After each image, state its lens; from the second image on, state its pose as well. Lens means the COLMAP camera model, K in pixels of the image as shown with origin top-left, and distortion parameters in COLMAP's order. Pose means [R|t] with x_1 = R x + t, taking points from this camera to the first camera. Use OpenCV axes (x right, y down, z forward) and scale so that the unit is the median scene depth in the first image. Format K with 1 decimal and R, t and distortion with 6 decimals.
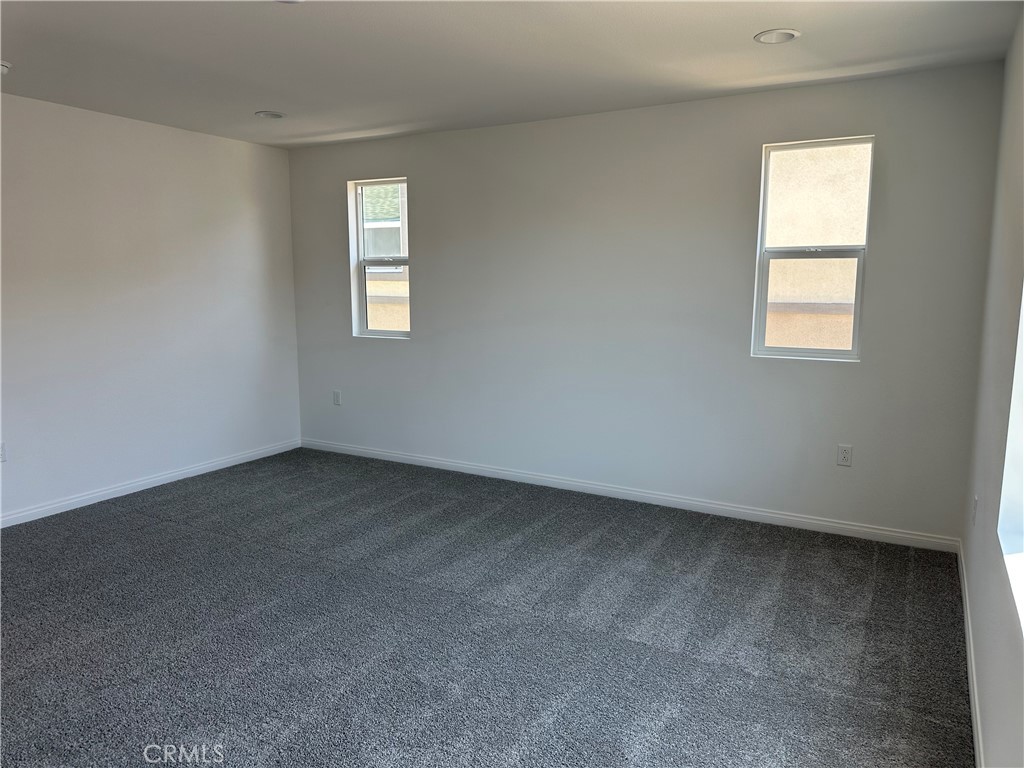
lens RADIAL K [[717.3, 0, 512.0], [0, 717.3, 384.0], [0, 0, 1]] dist [-0.002380, 0.002444]
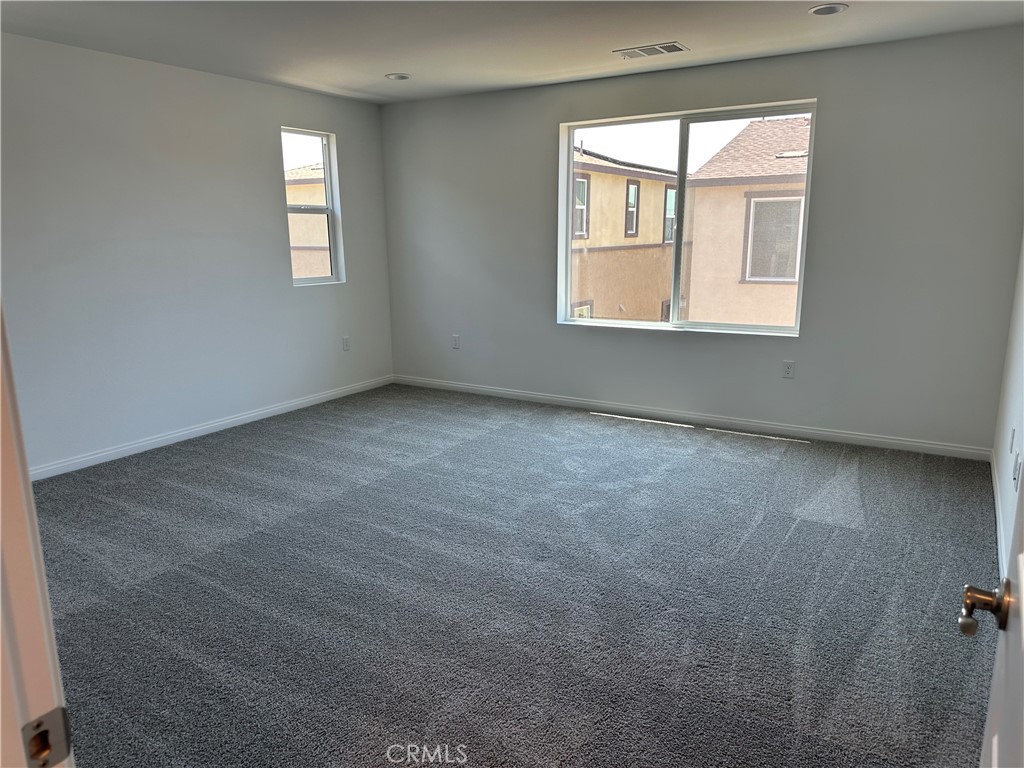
lens RADIAL K [[715.1, 0, 512.0], [0, 715.1, 384.0], [0, 0, 1]] dist [0.130013, -0.210064]
pose [[0.012675, -0.209459, 0.977735, -1.064274], [0.152272, 0.966814, 0.205146, -0.080204], [-0.988257, 0.146281, 0.044149, 0.576643]]
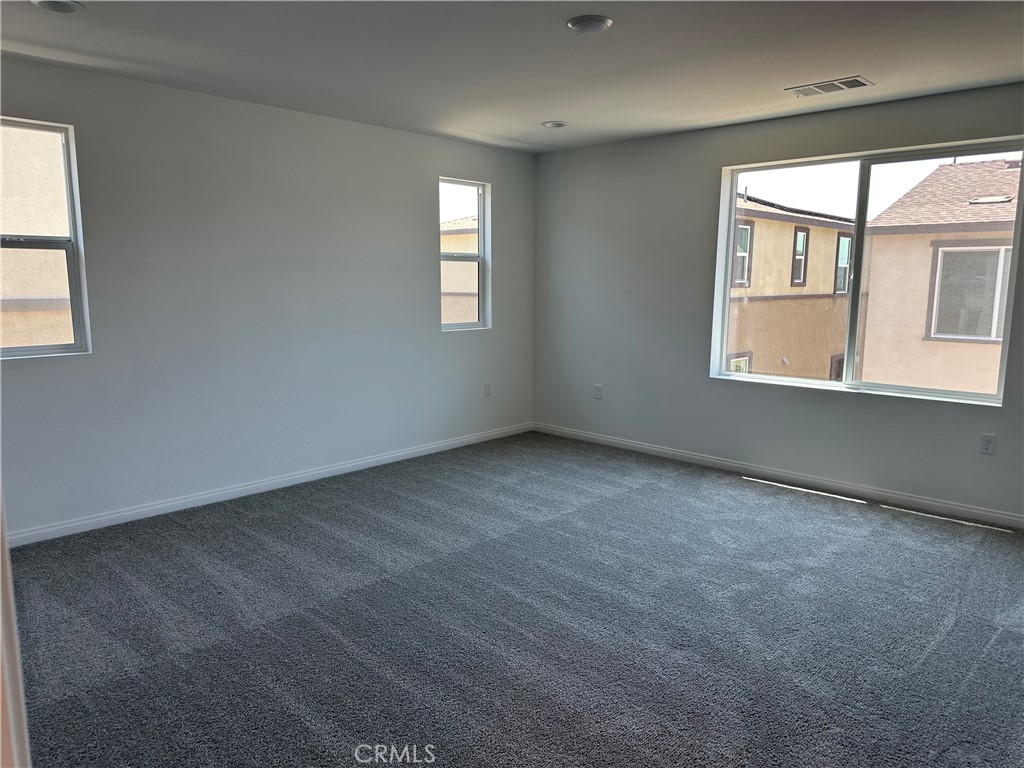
lens RADIAL K [[715.1, 0, 512.0], [0, 715.1, 384.0], [0, 0, 1]] dist [0.130013, -0.210064]
pose [[0.221444, -0.142232, 0.964745, -1.005442], [0.134873, 0.984266, 0.114152, -0.079418], [-0.965801, 0.104840, 0.237143, 0.570825]]
